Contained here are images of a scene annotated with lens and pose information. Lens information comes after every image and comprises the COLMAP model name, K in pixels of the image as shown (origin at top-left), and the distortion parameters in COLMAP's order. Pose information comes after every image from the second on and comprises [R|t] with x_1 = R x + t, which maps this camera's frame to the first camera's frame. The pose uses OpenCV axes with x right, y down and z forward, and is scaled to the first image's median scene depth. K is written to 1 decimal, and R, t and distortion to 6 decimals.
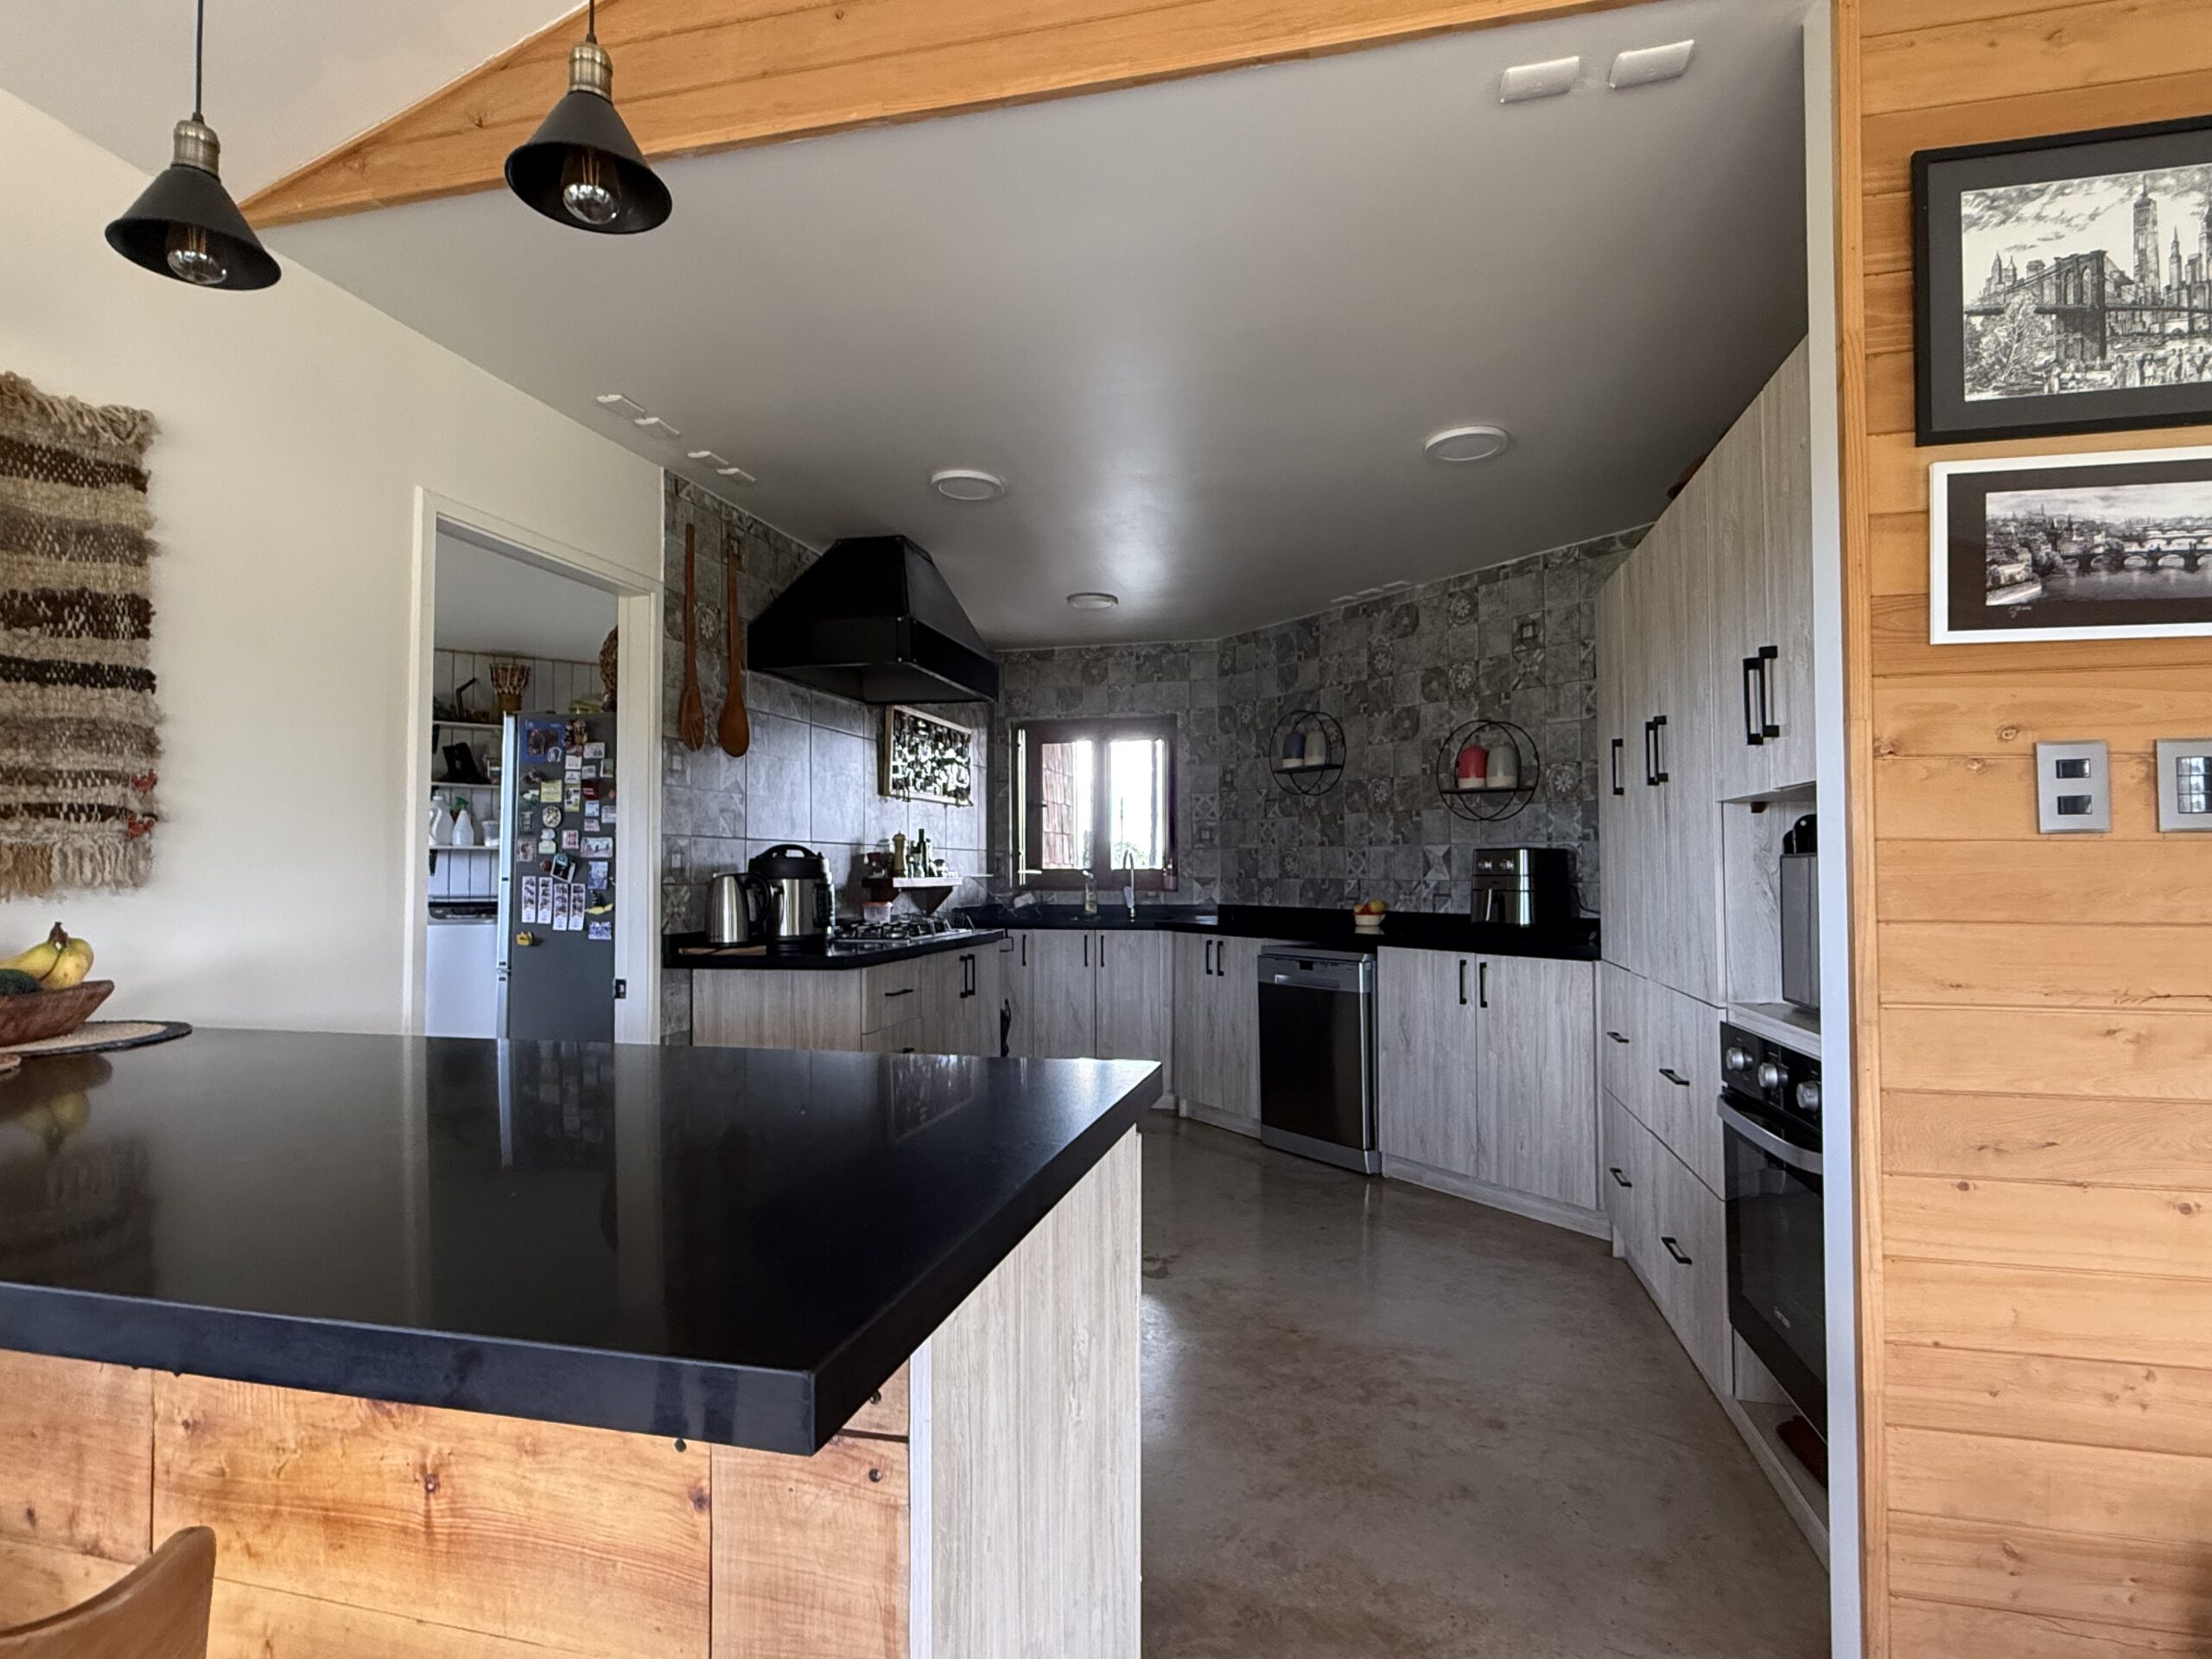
lens RADIAL K [[1119.4, 0, 1109.3], [0, 1119.4, 828.4], [0, 0, 1]] dist [0.002628, -0.002396]
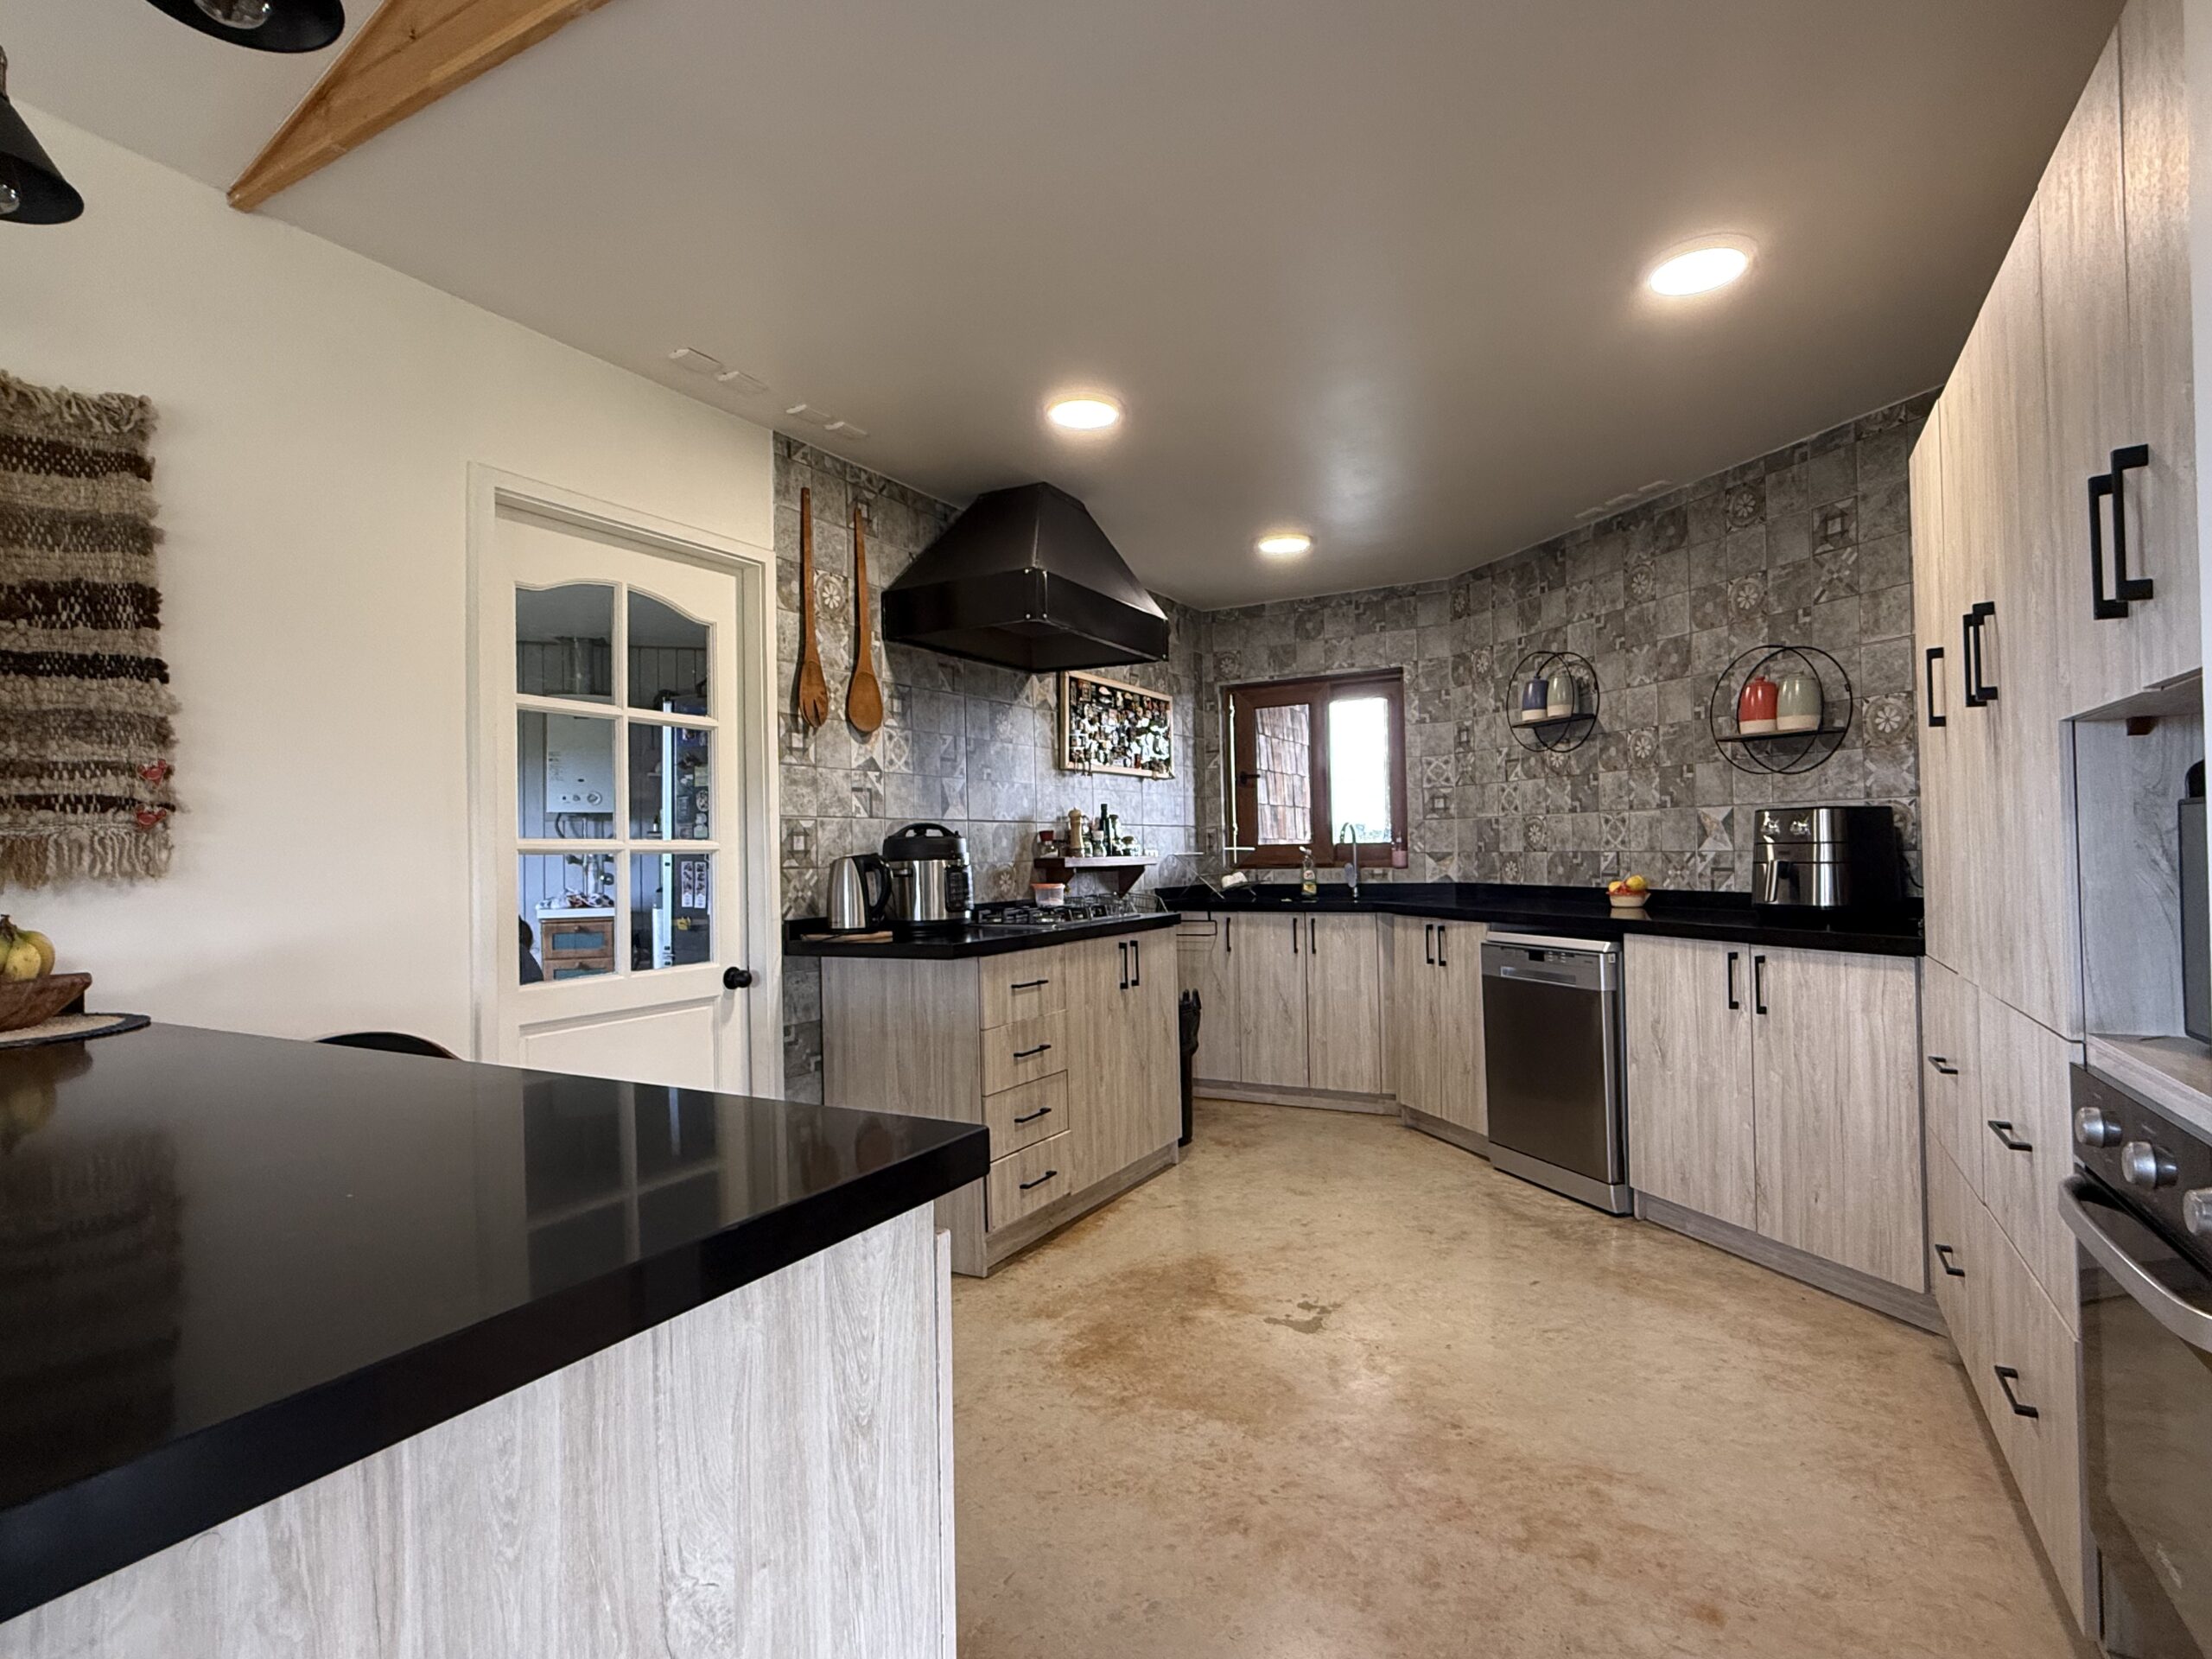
lens RADIAL K [[1119.4, 0, 1101.4], [0, 1119.4, 829.9], [0, 0, 1]] dist [0.002628, -0.002396]
pose [[0.961982, -0.020965, -0.272308, 0.117945], [0.026468, 0.999513, 0.016551, 0.008538], [0.271828, -0.023129, 0.962068, 0.146930]]
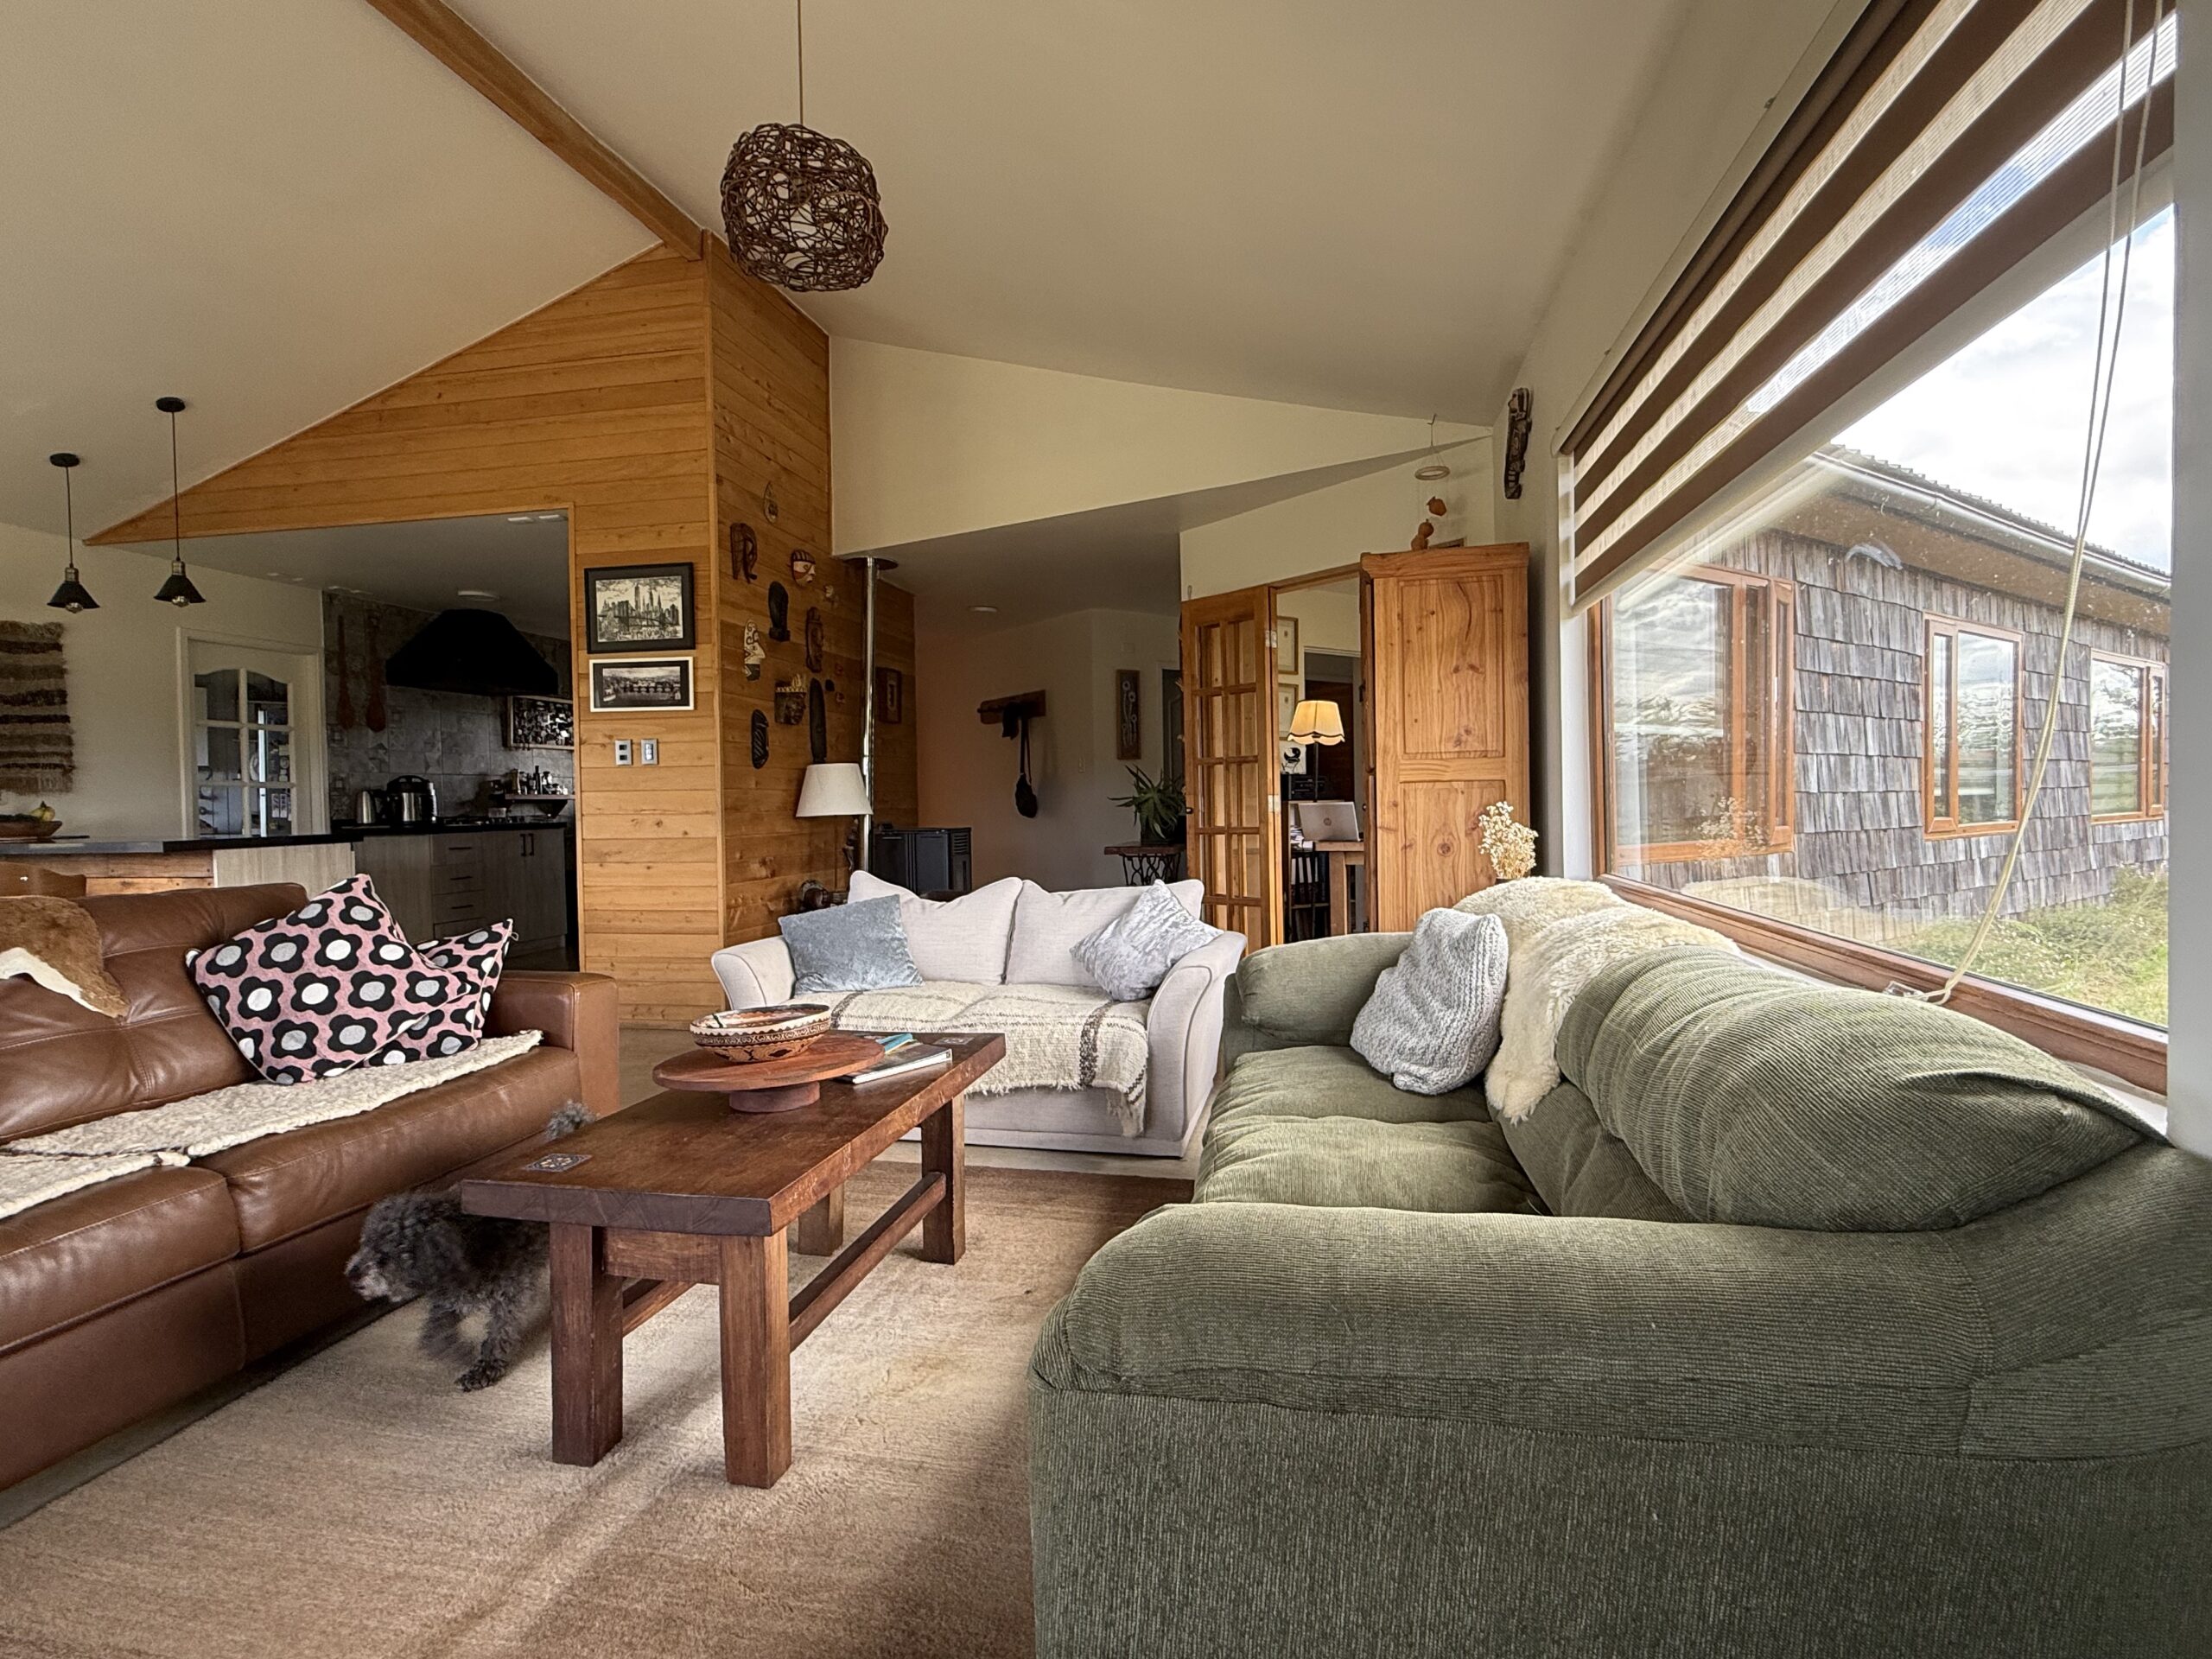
lens RADIAL K [[1119.4, 0, 1104.4], [0, 1119.4, 822.4], [0, 0, 1]] dist [0.002628, -0.002396]
pose [[0.999402, -0.014570, 0.031364, 0.912114], [0.012786, 0.998328, 0.056363, 0.001417], [-0.032133, -0.055929, 0.997918, -1.051178]]
